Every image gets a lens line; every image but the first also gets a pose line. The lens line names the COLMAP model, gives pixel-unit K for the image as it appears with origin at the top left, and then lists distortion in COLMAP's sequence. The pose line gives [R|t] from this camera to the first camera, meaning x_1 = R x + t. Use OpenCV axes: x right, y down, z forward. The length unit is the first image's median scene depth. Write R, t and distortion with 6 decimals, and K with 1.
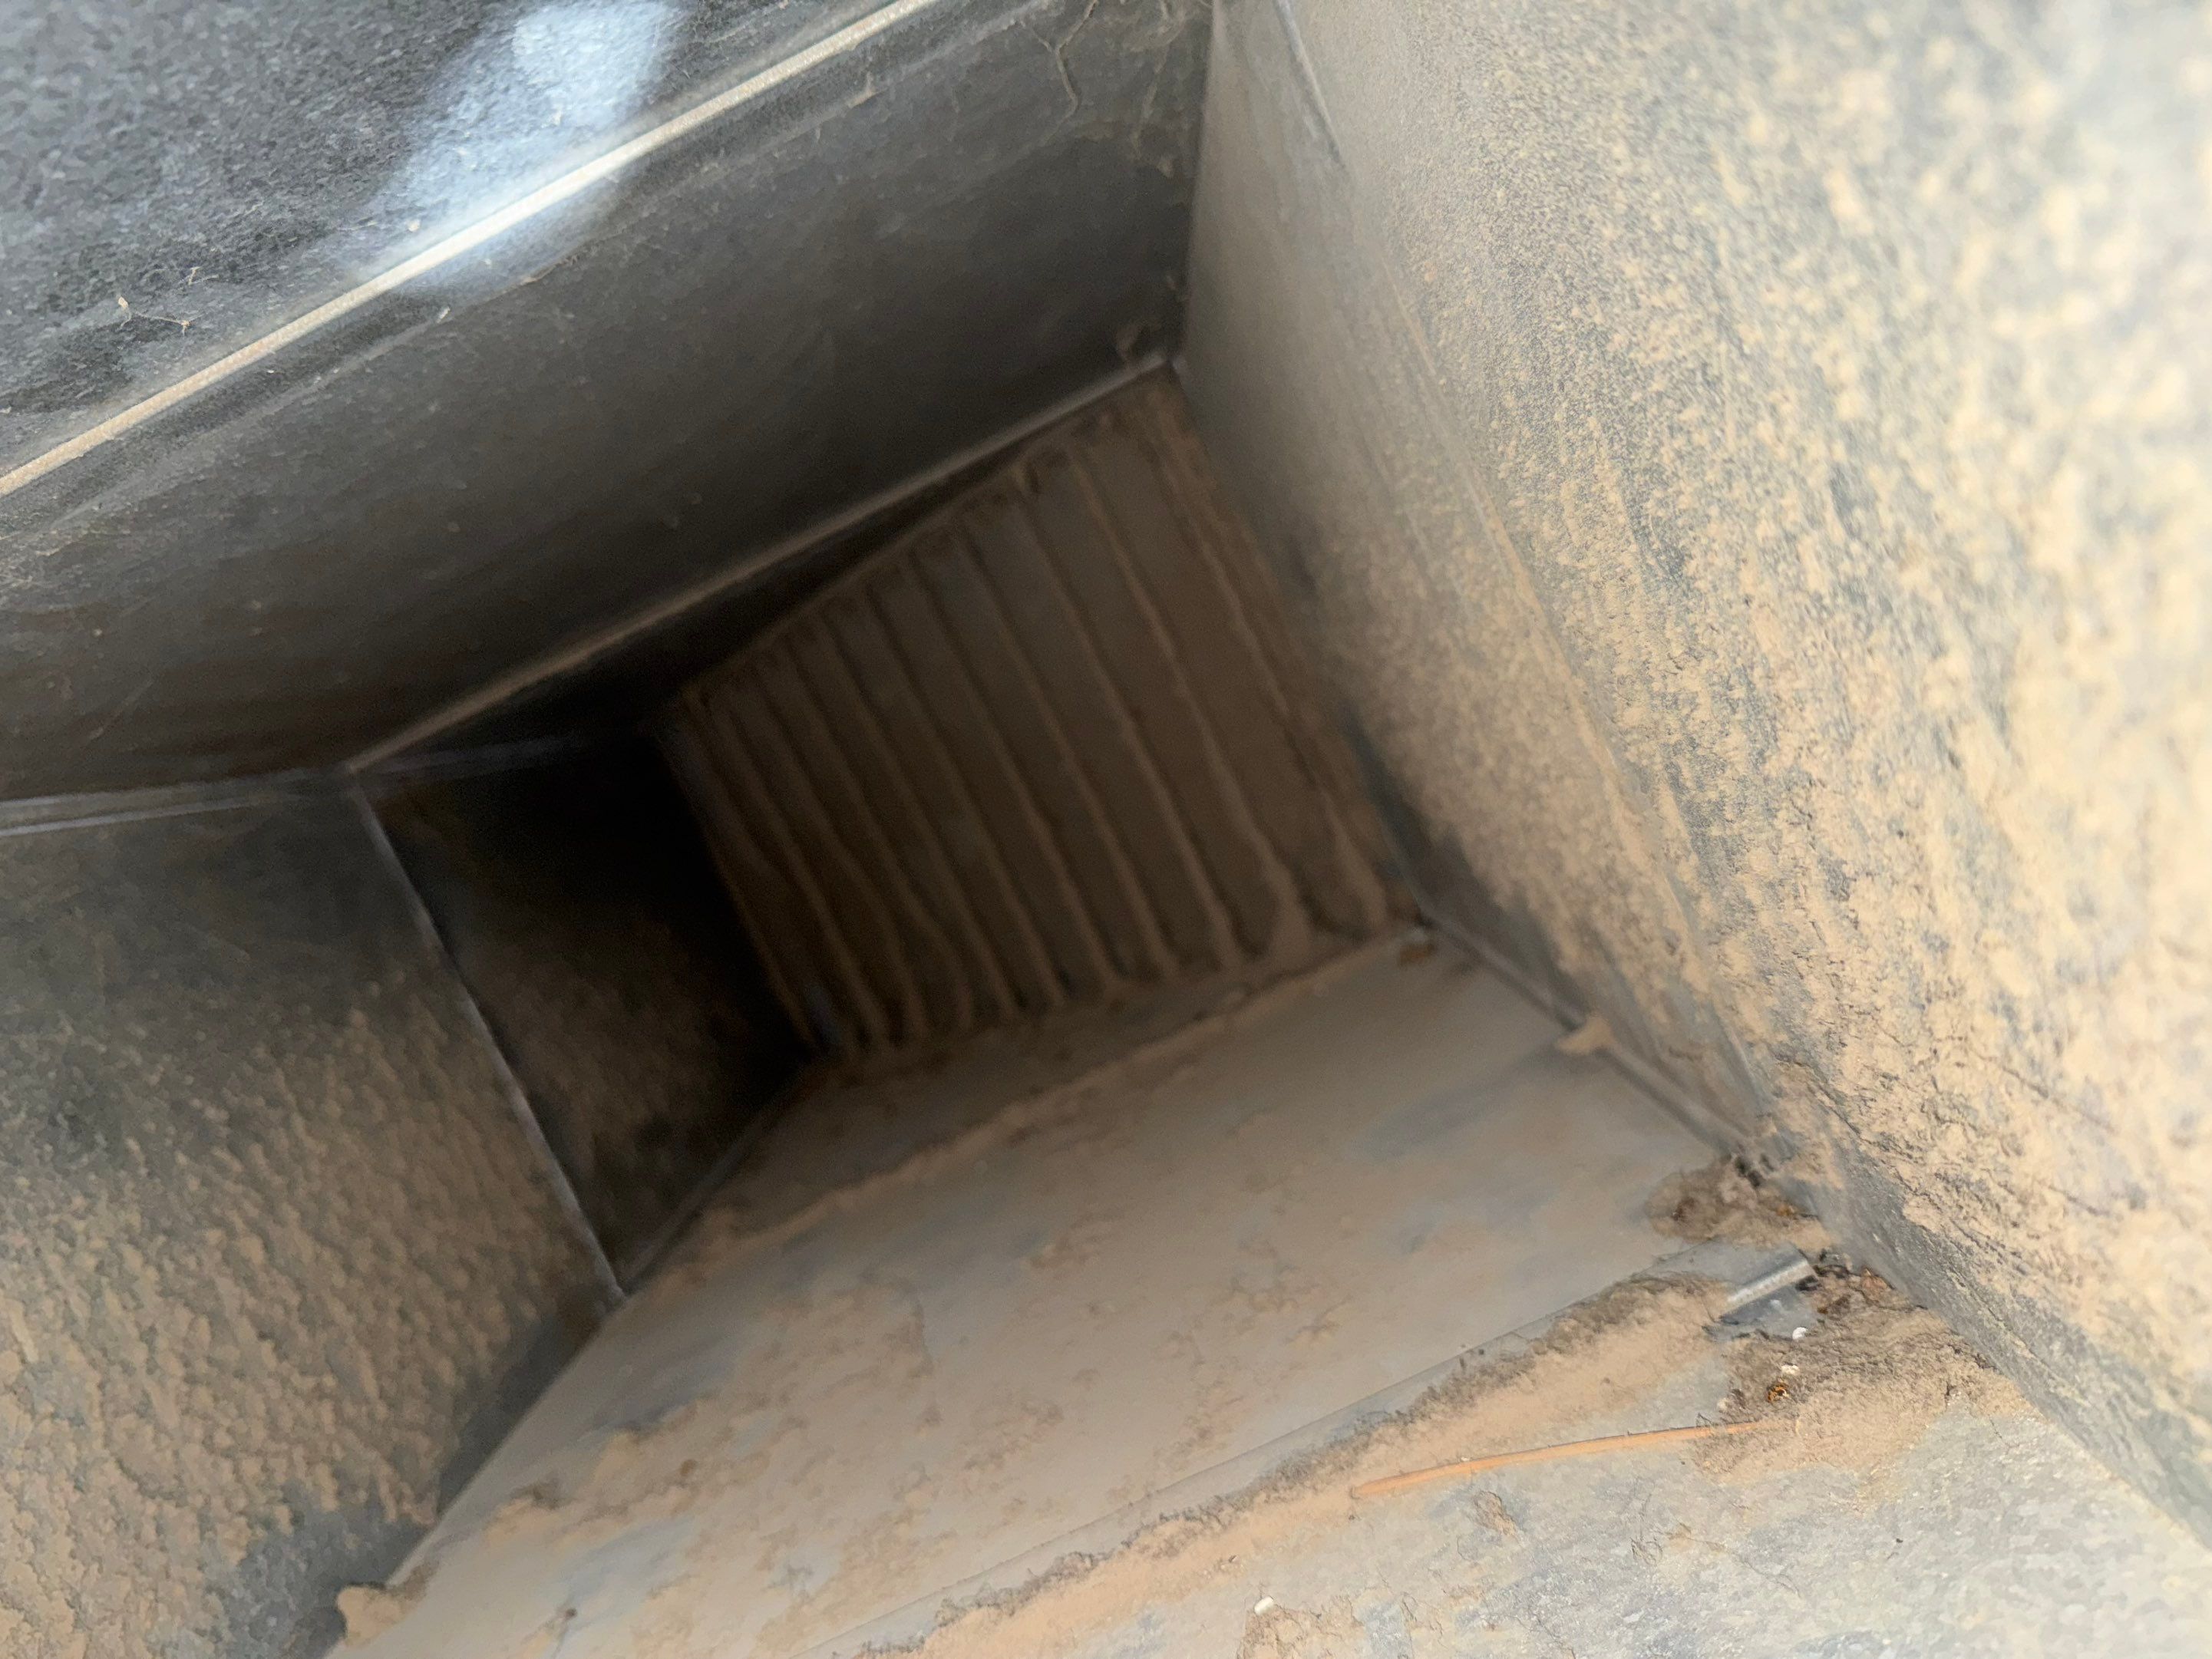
lens RADIAL K [[1648.3, 0, 1106.0], [0, 1648.3, 829.5], [0, 0, 1]] dist [-0.037055, 0.005821]
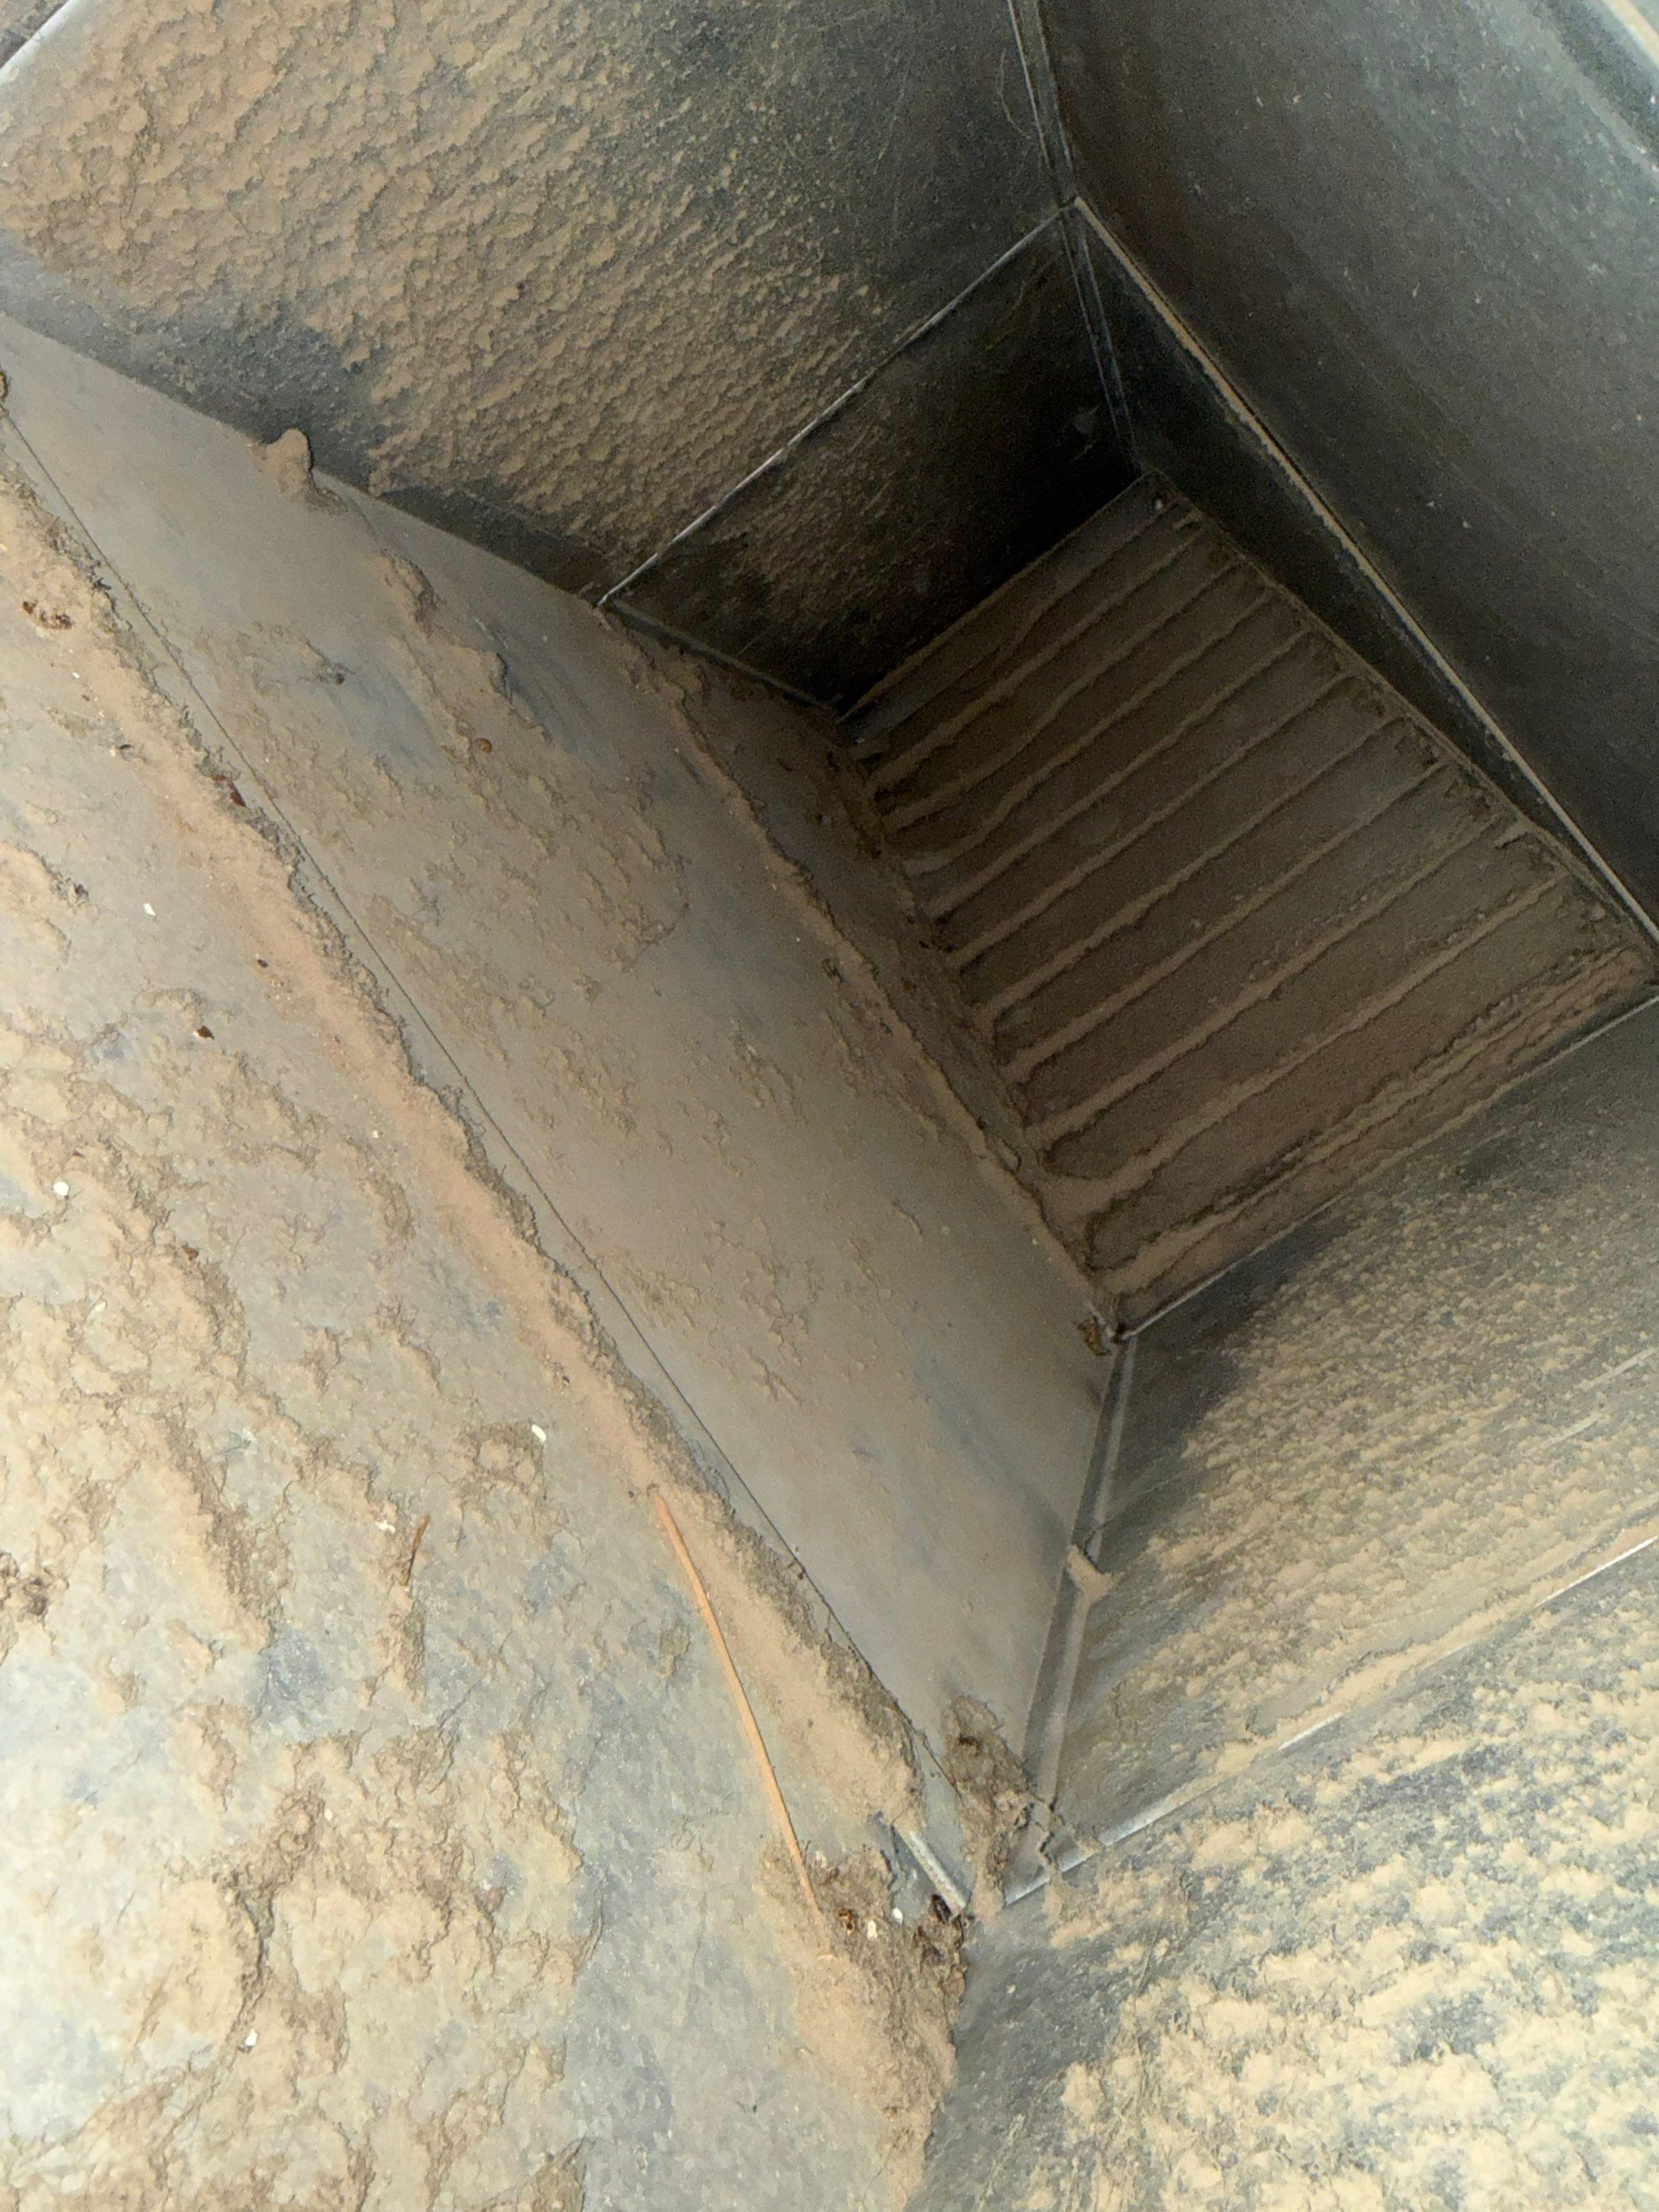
lens RADIAL K [[1618.7, 0, 829.2], [0, 1618.7, 999.5], [0, 0, 1]] dist [0.001316, 0.002110]
pose [[0.187589, 0.981701, 0.032750, -0.103041], [-0.971111, 0.180353, 0.156255, 0.061926], [0.147490, -0.061115, 0.987174, 0.038941]]
